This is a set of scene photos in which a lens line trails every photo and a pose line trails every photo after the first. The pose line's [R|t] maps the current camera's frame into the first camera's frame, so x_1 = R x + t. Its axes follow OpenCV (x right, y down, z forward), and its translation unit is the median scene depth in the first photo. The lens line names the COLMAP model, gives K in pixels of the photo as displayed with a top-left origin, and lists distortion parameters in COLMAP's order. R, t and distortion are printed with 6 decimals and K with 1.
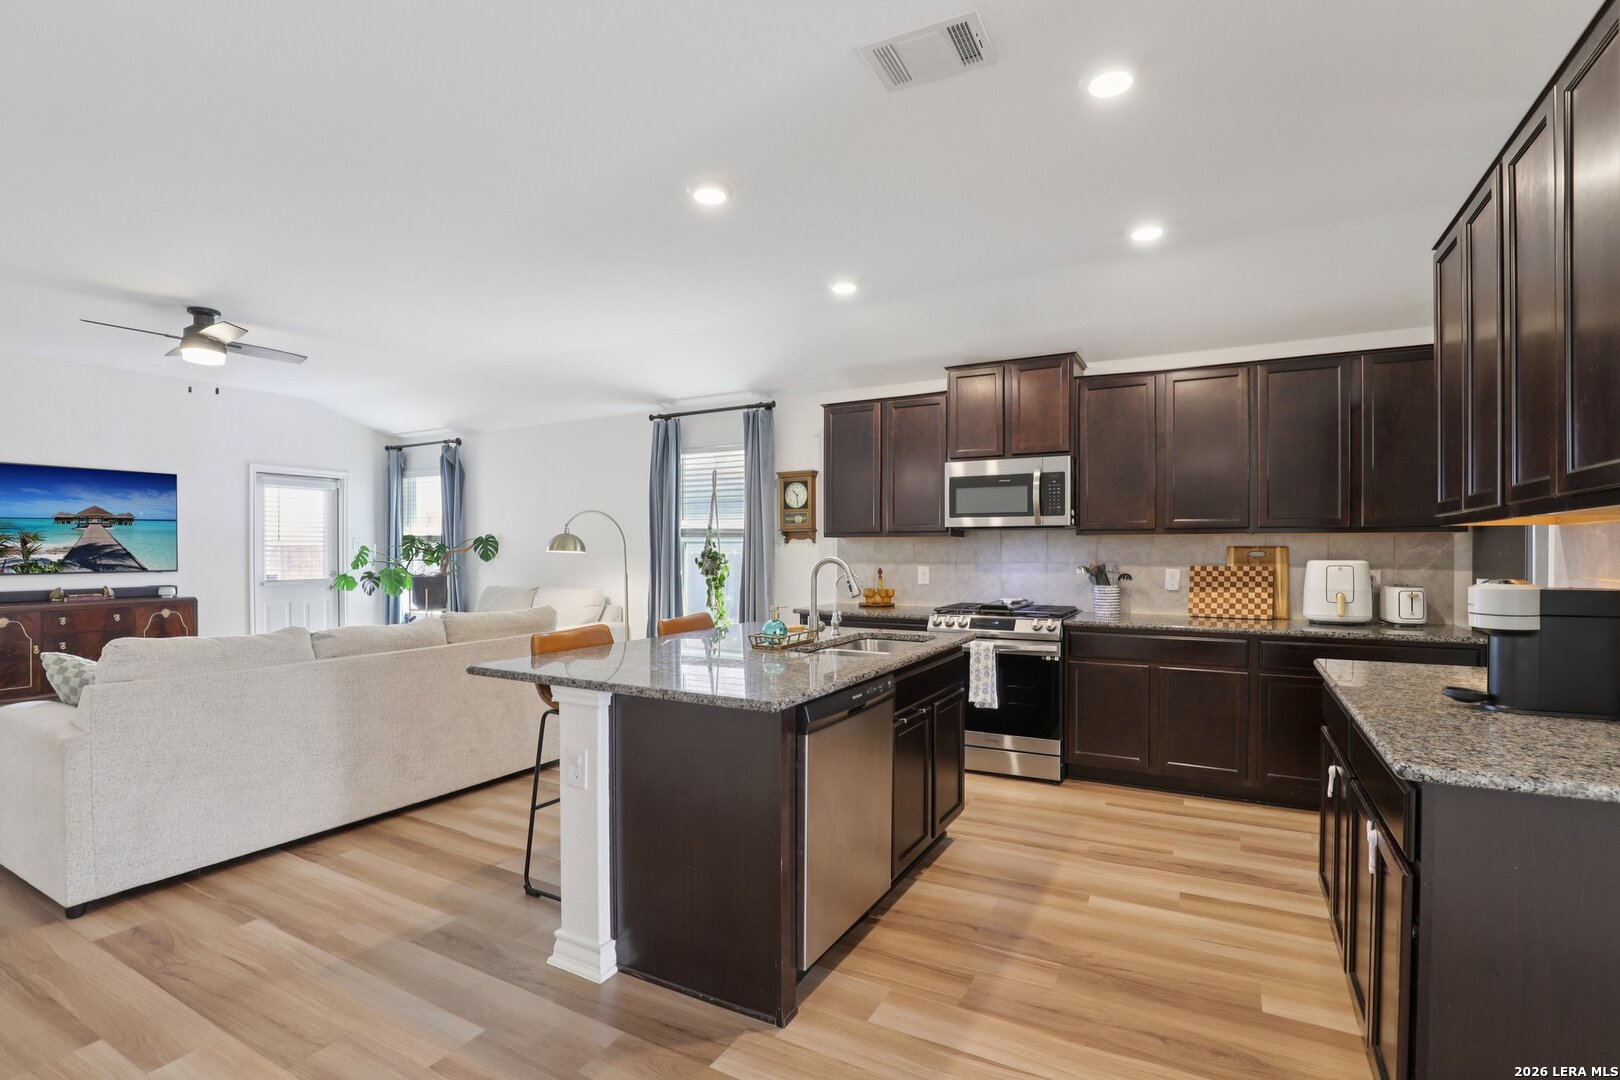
lens RADIAL K [[750.3, 0, 816.8], [0, 750.3, 554.4], [0, 0, 1]] dist [-0.028562, 0.004515]
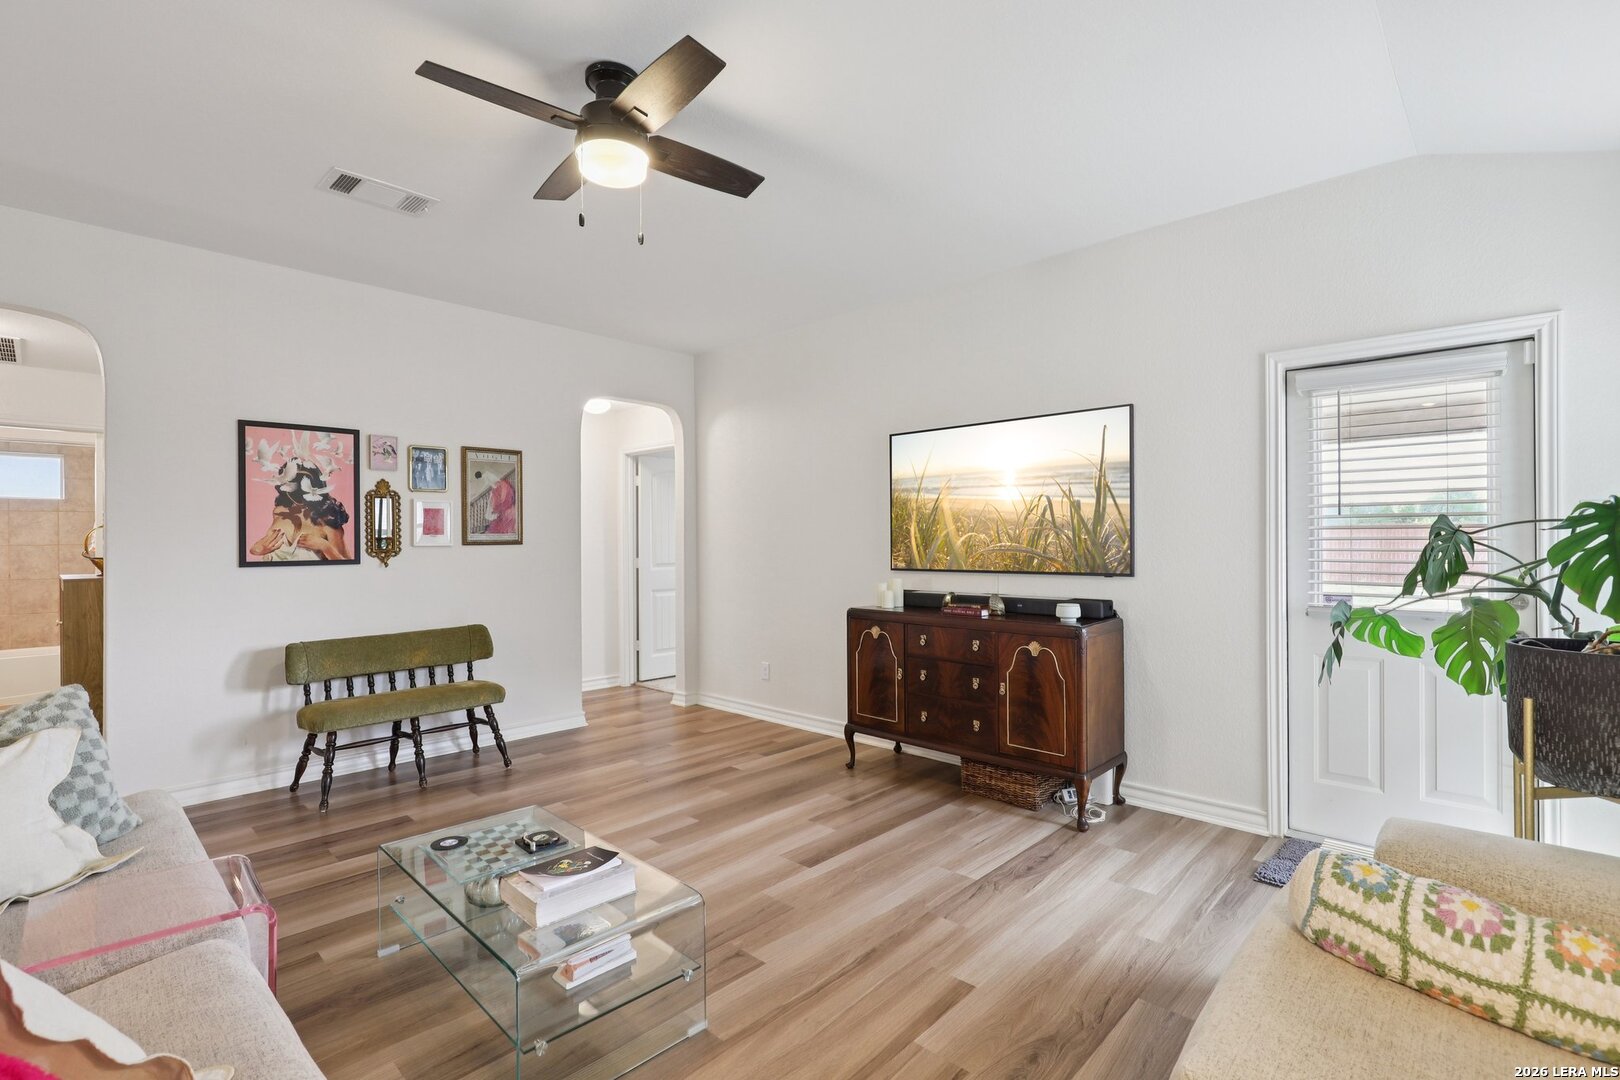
lens RADIAL K [[750.3, 0, 822.9], [0, 750.3, 539.1], [0, 0, 1]] dist [-0.028562, 0.004515]
pose [[-0.244110, -0.000419, -0.969748, -0.363298], [-0.002123, 0.999998, 0.000102, -0.005625], [0.969745, 0.002084, -0.244110, 1.256256]]
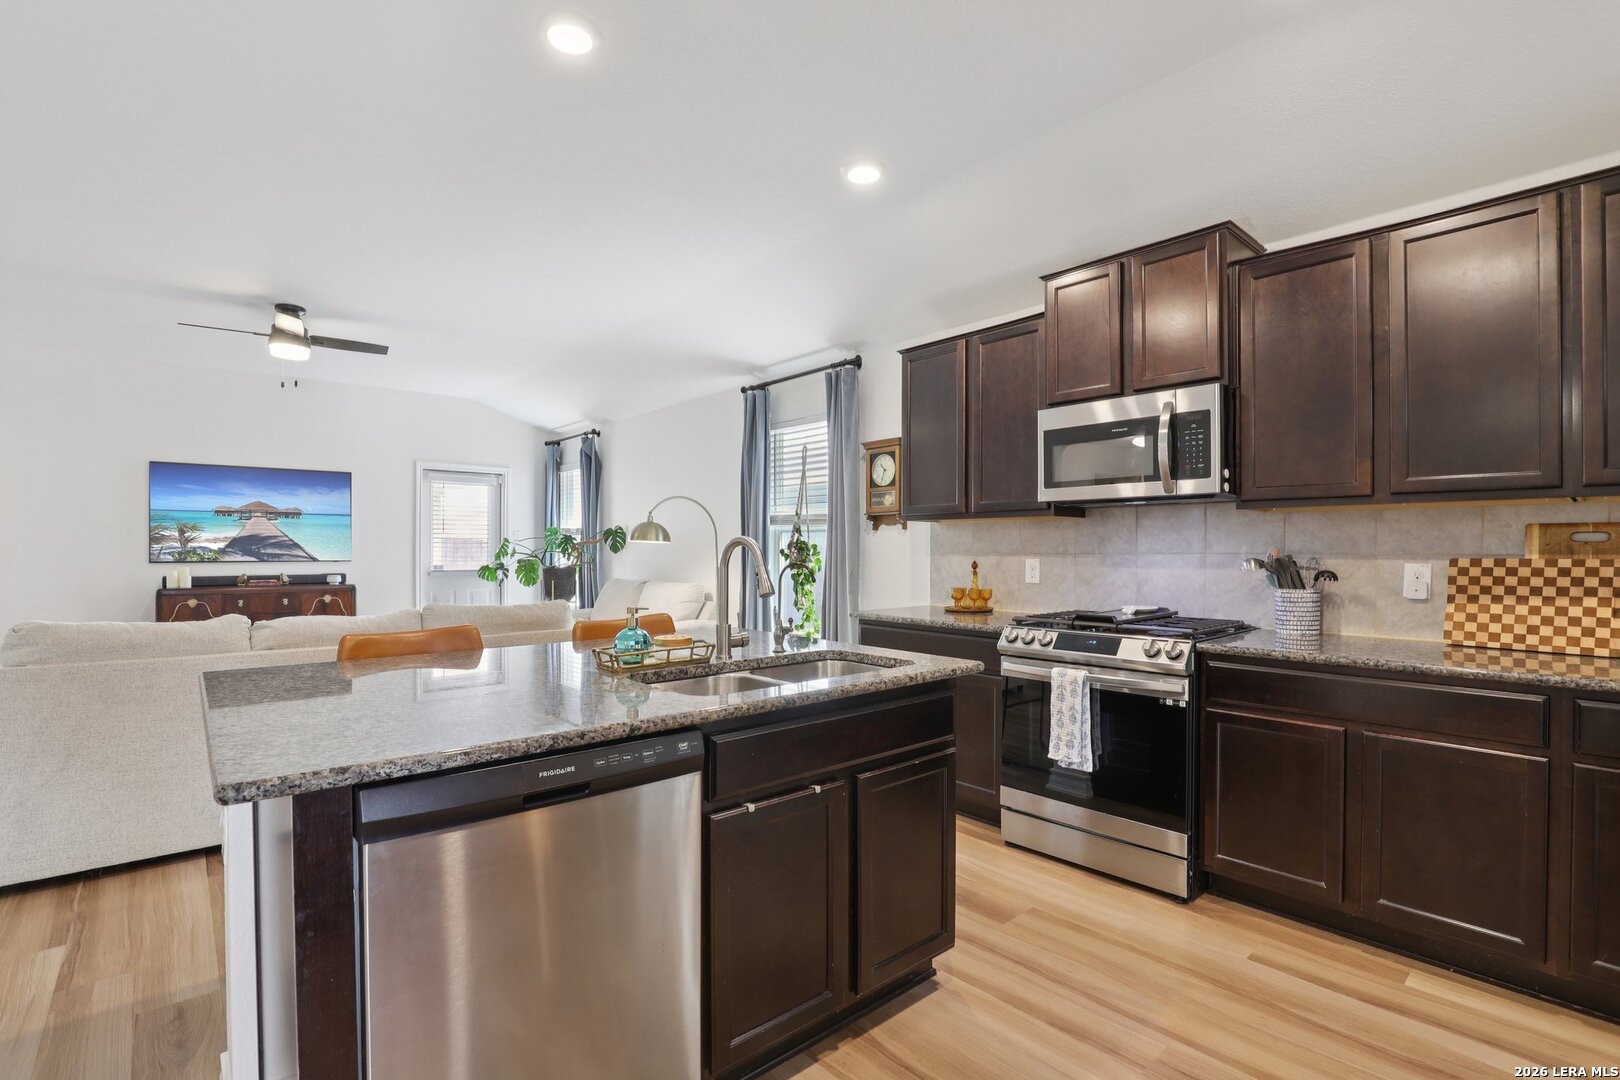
lens RADIAL K [[750.3, 0, 816.4], [0, 750.3, 547.8], [0, 0, 1]] dist [-0.028562, 0.004515]
pose [[0.940383, 0.000838, -0.340115, 0.217326], [-0.003449, 0.999969, -0.007074, 0.012350], [0.340099, 0.007825, 0.940357, 0.271280]]
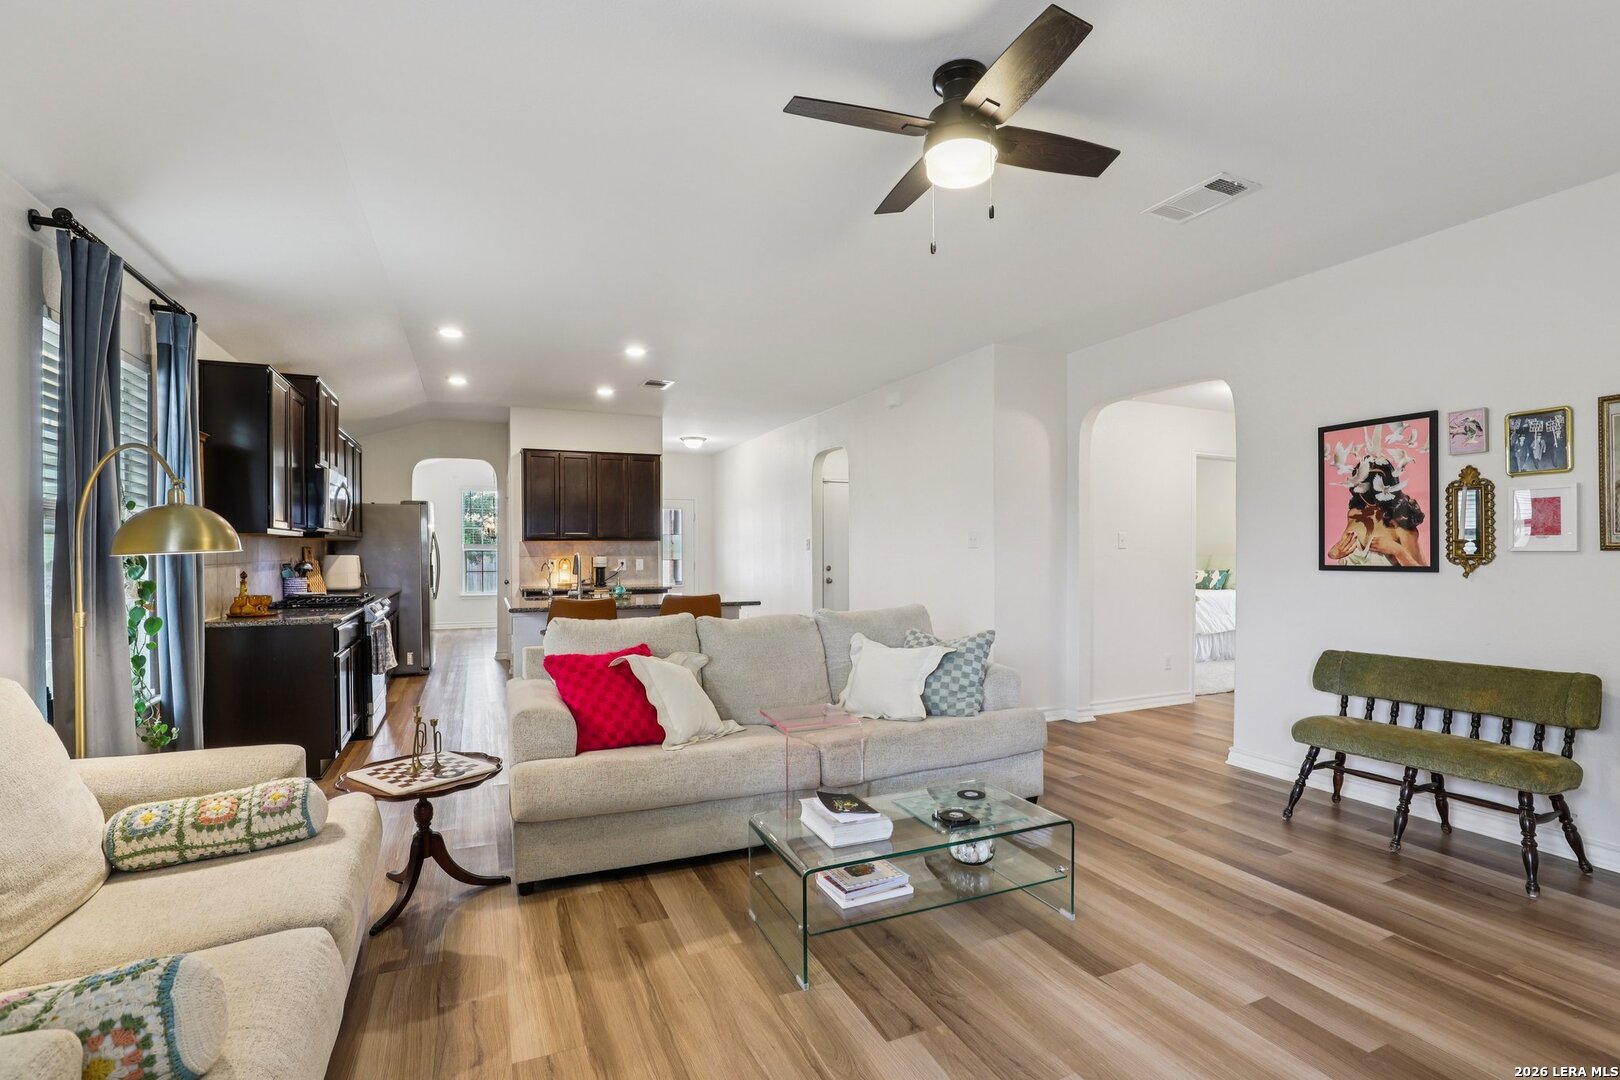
lens RADIAL K [[750.3, 0, 825.9], [0, 750.3, 552.4], [0, 0, 1]] dist [-0.028562, 0.004515]
pose [[-0.804161, 0.000926, 0.594411, -1.054618], [0.008311, 0.999919, 0.009685, -0.006379], [-0.594353, 0.012728, -0.804103, 1.453521]]
